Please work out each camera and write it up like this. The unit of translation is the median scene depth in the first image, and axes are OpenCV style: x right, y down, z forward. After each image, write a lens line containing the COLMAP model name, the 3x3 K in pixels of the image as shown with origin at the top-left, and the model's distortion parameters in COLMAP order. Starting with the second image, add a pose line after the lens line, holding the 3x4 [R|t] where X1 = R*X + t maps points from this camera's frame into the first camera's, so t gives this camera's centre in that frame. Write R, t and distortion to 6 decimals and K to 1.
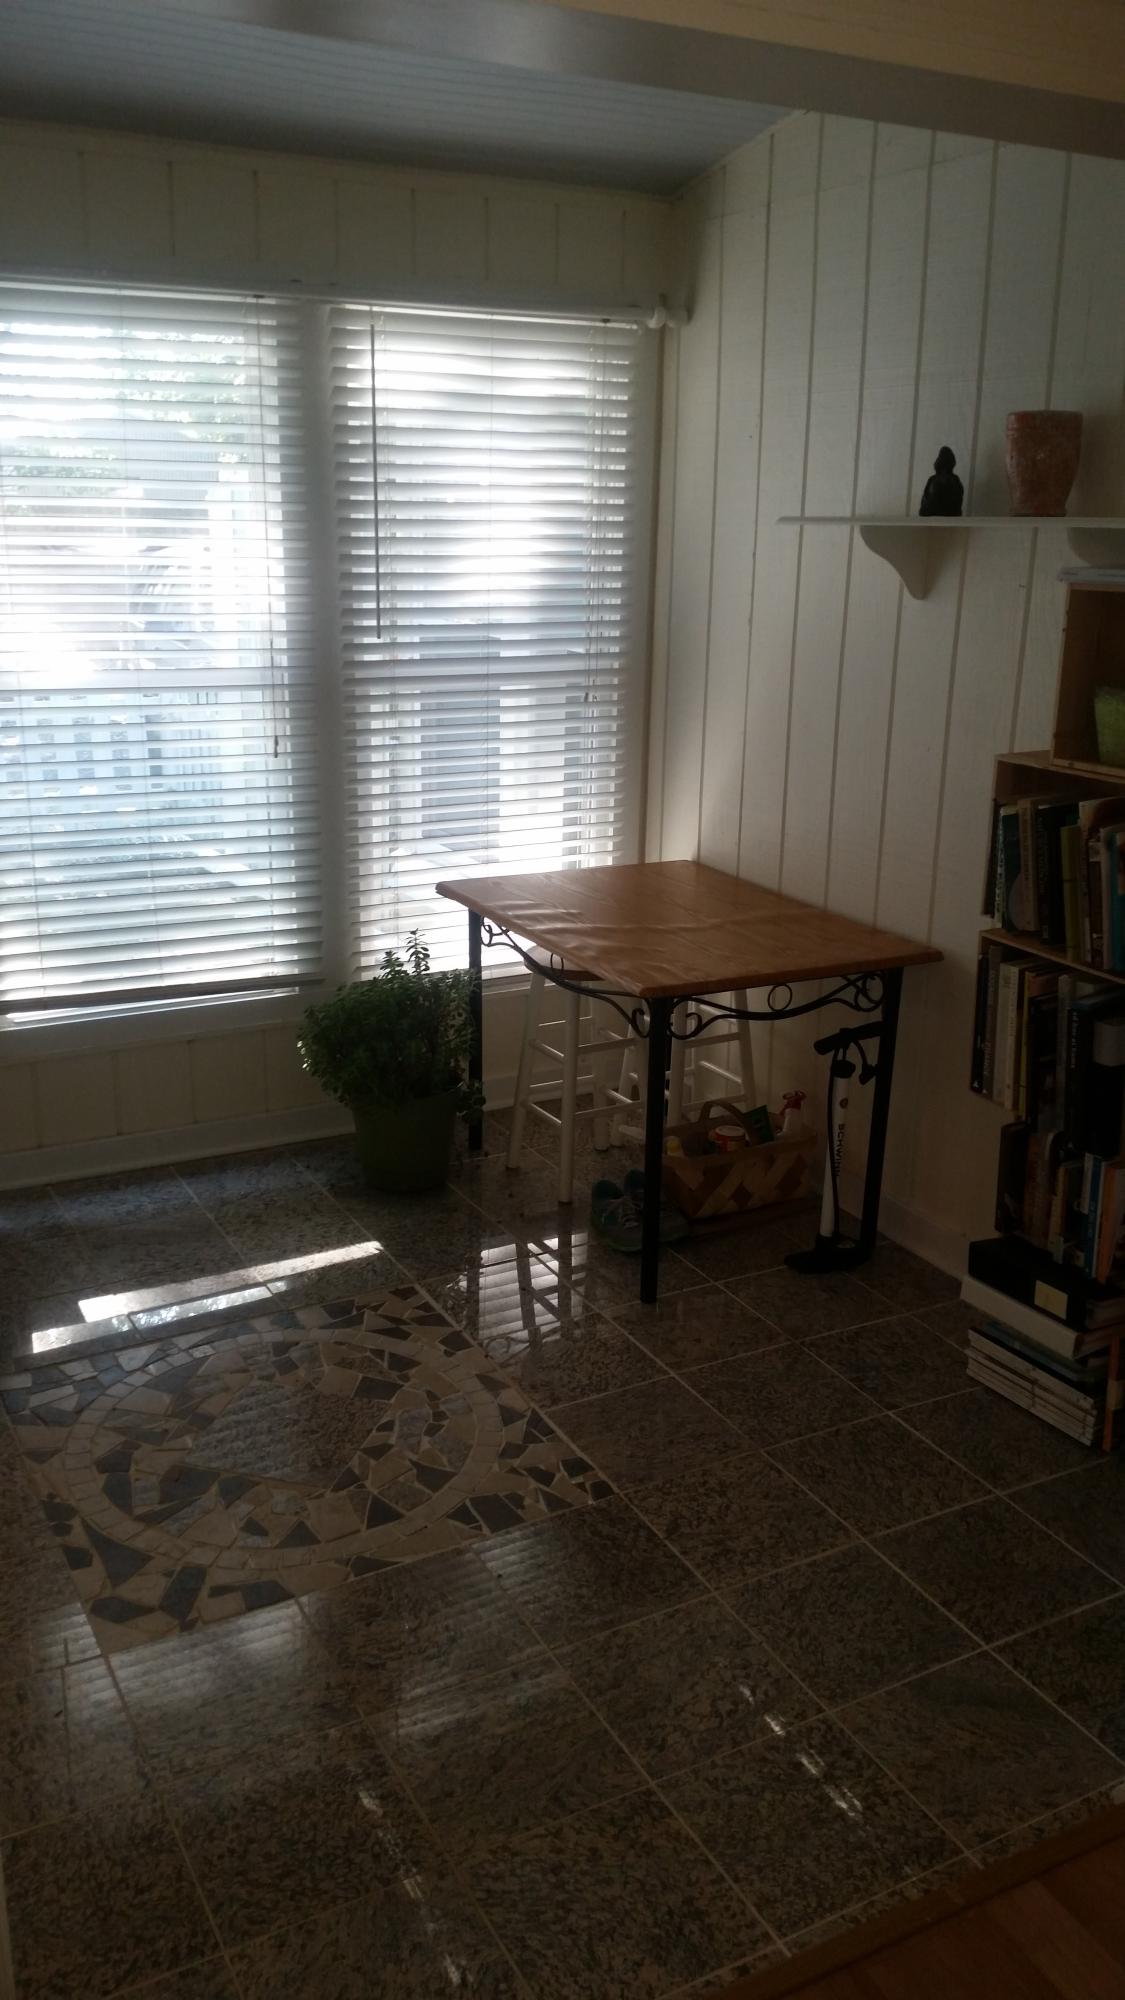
lens RADIAL K [[1633.3, 0, 562.5], [0, 1633.3, 1000.0], [0, 0, 1]] dist [0.155732, -0.318199]
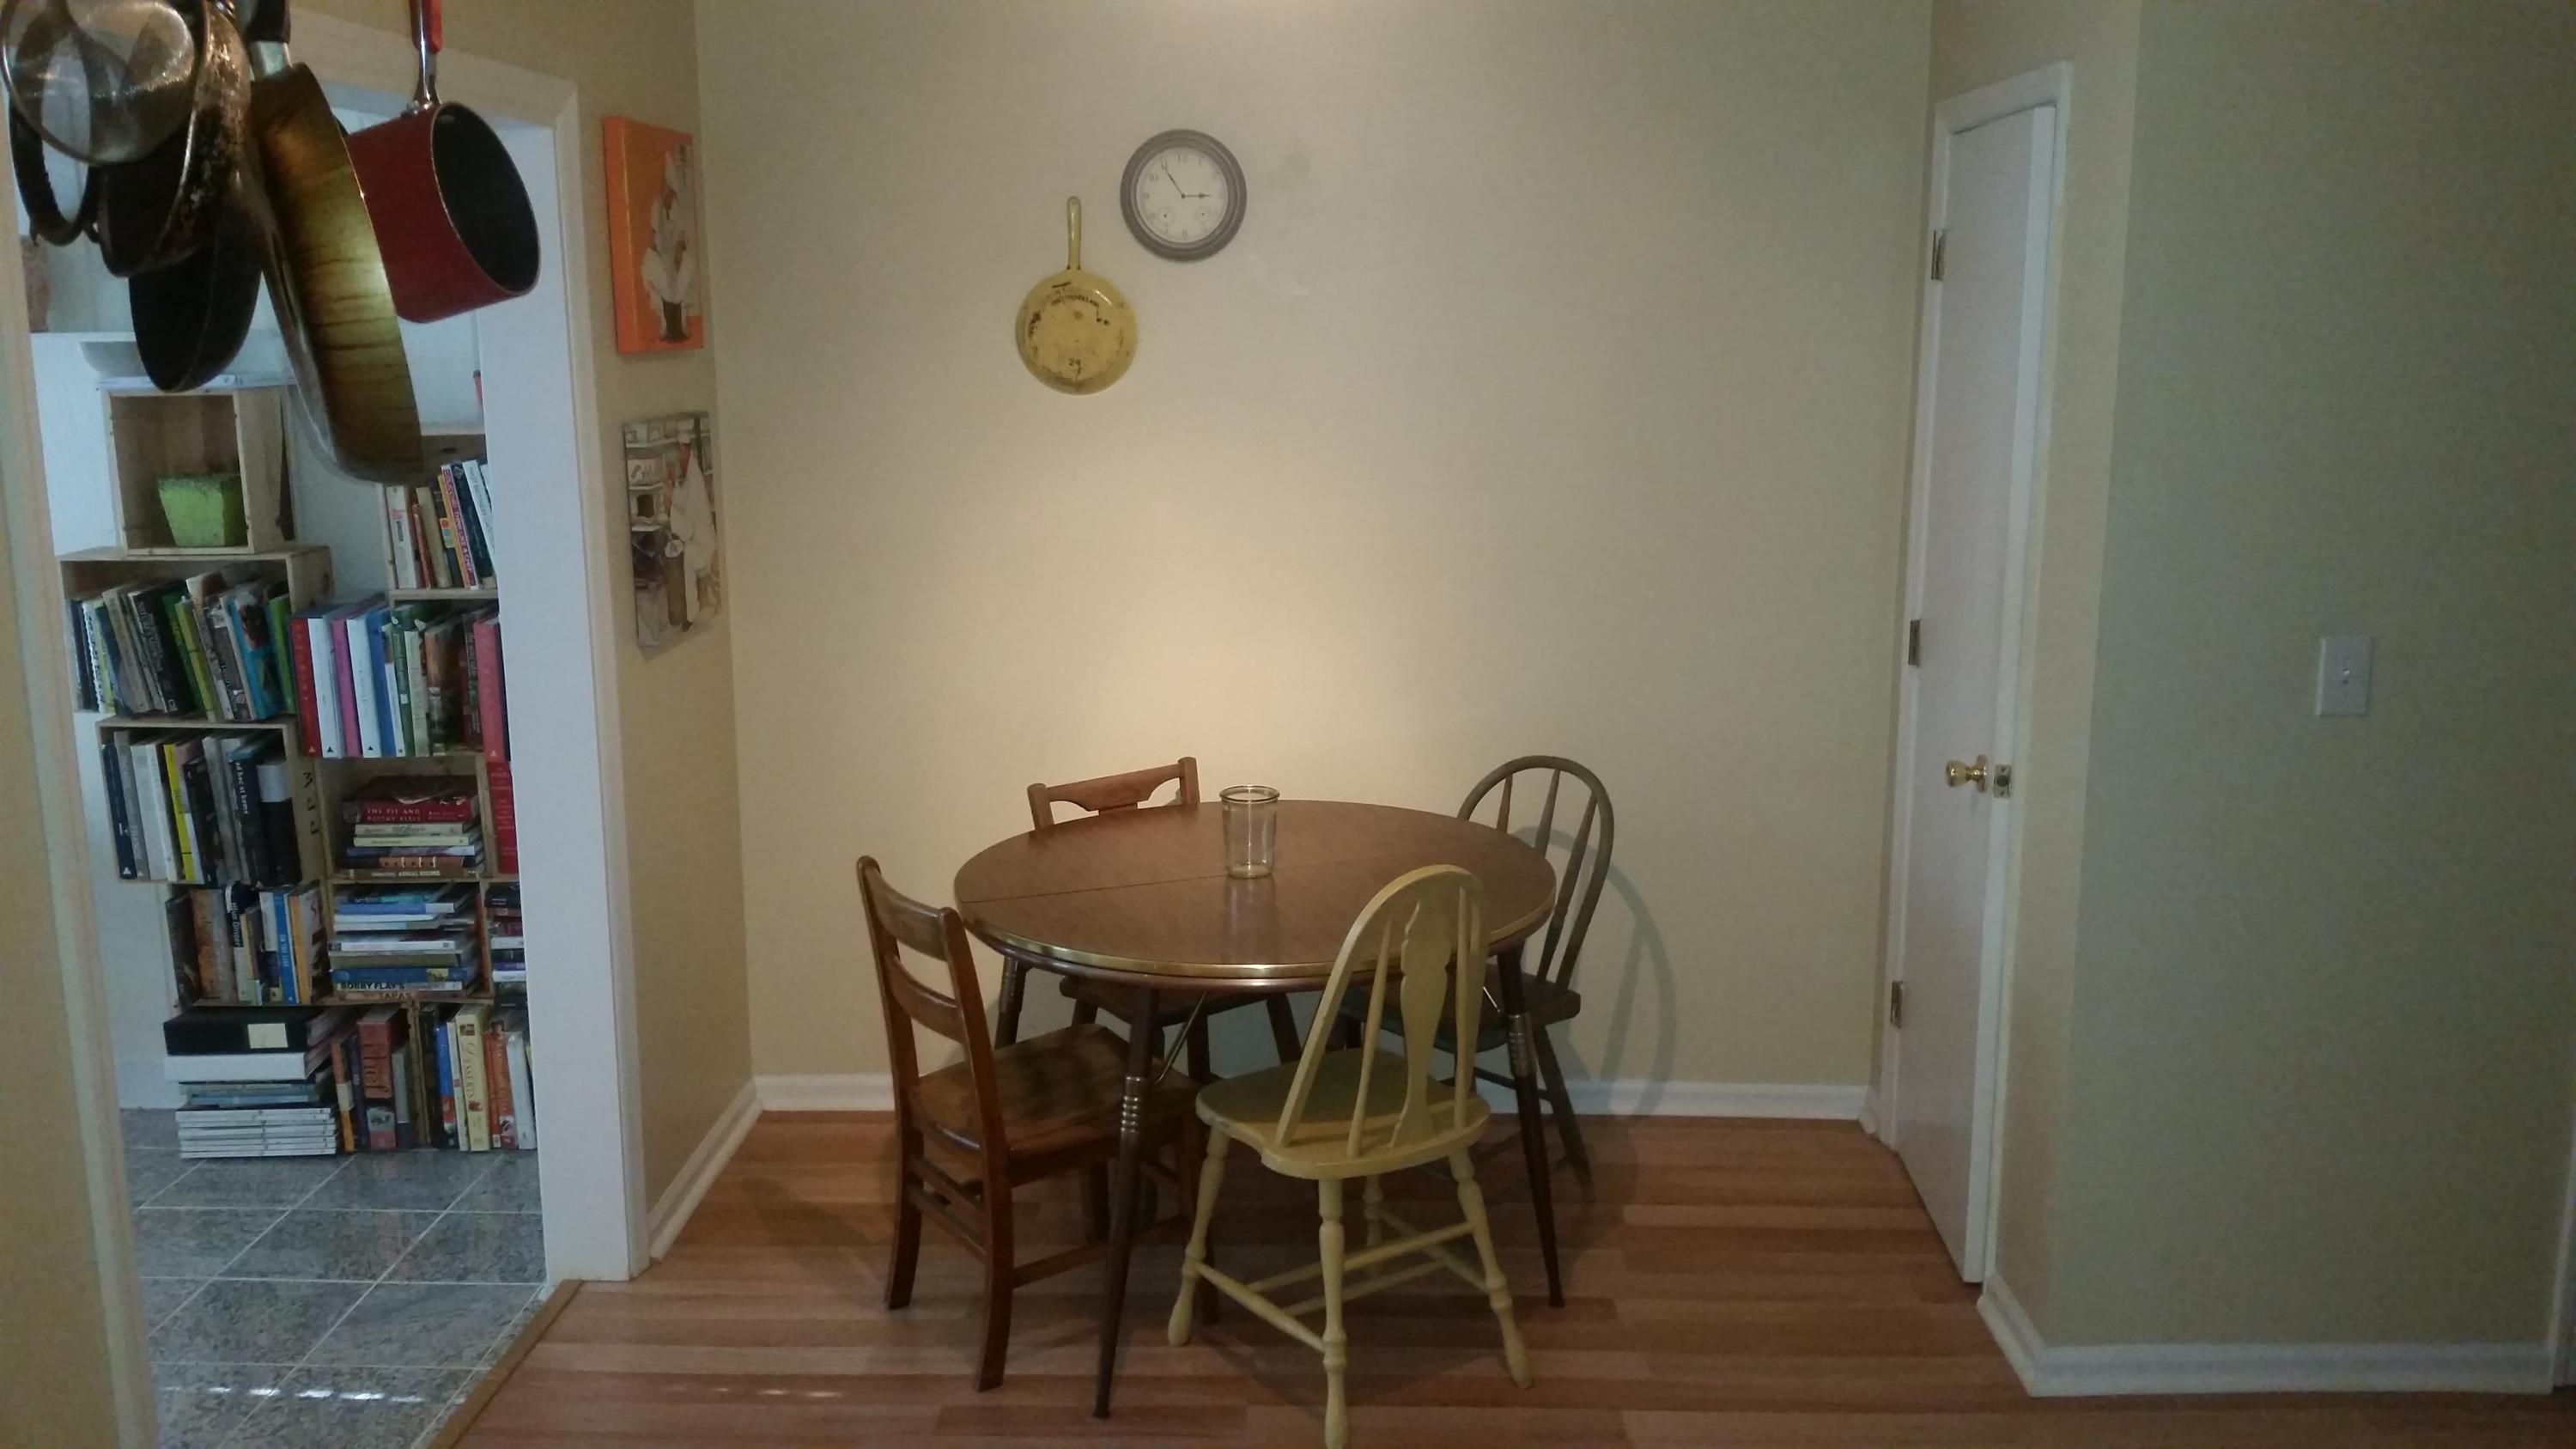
lens RADIAL K [[2104.1, 0, 1277.8], [0, 2104.1, 672.7], [0, 0, 1]] dist [0.155732, -0.318199]
pose [[0.497584, -0.165078, 0.851563, -0.524750], [0.267339, 0.963120, 0.030493, 0.086626], [-0.825191, 0.212483, 0.523365, -0.318981]]
